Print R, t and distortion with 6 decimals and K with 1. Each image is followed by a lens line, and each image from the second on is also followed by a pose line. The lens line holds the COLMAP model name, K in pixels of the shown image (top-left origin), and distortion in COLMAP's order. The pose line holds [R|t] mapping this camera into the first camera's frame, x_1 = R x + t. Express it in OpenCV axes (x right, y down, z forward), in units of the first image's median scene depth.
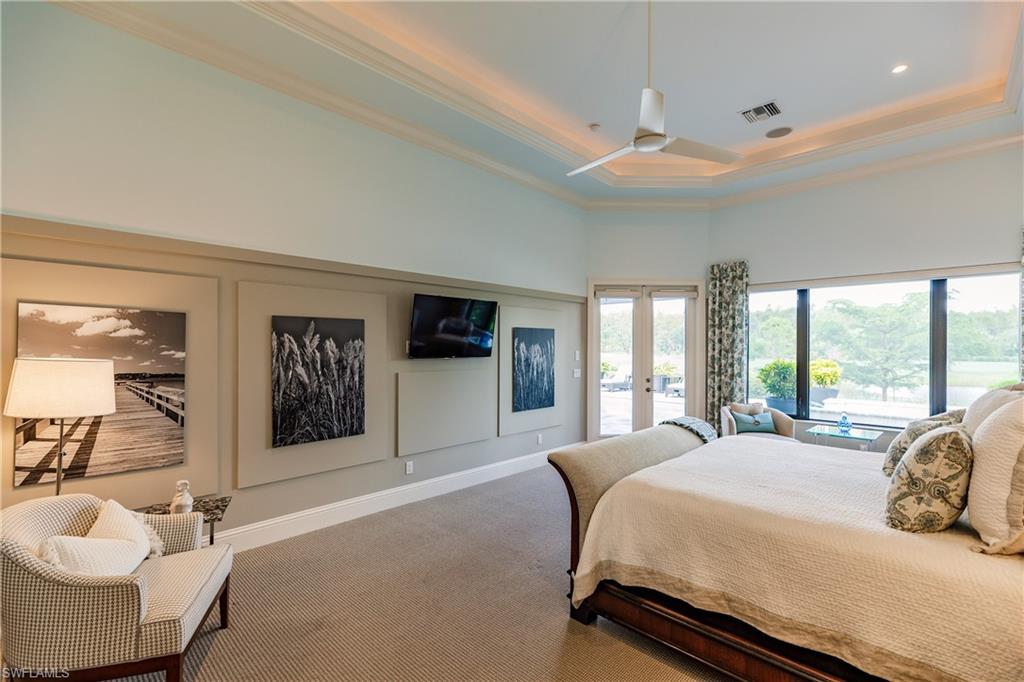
lens RADIAL K [[457.3, 0, 512.0], [0, 457.3, 341.0], [0, 0, 1]] dist [0.003093, 0.000081]
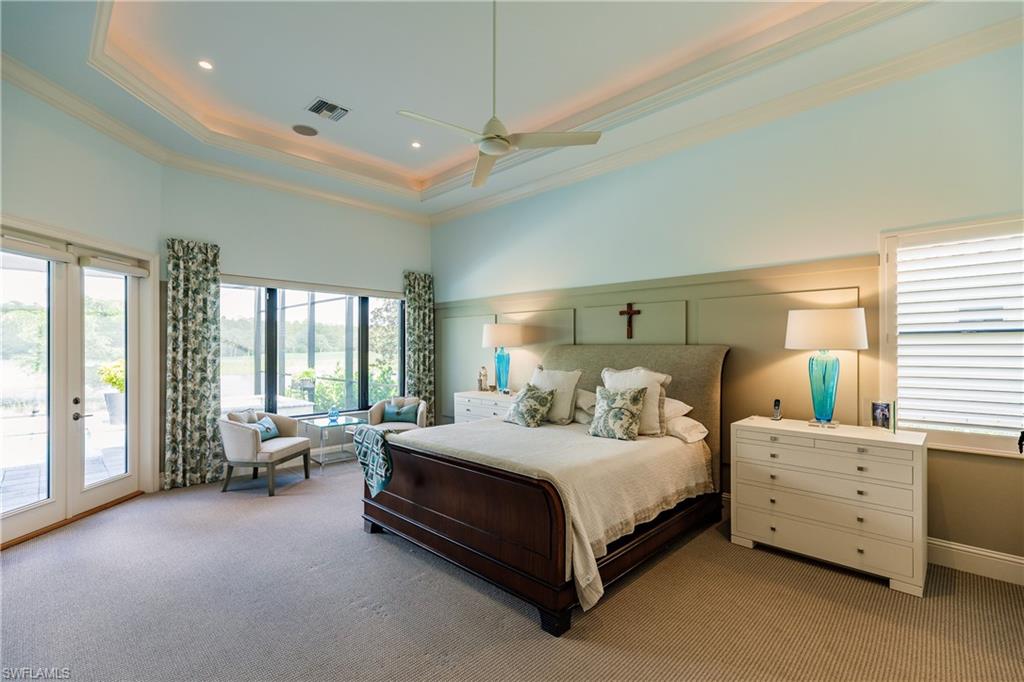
lens RADIAL K [[457.3, 0, 512.0], [0, 457.3, 341.0], [0, 0, 1]] dist [0.003093, 0.000081]
pose [[0.001641, 0.010955, 0.999939, -0.351623], [-0.017144, 0.999793, -0.010925, 0.002939], [-0.999852, -0.017125, 0.001829, 0.473590]]
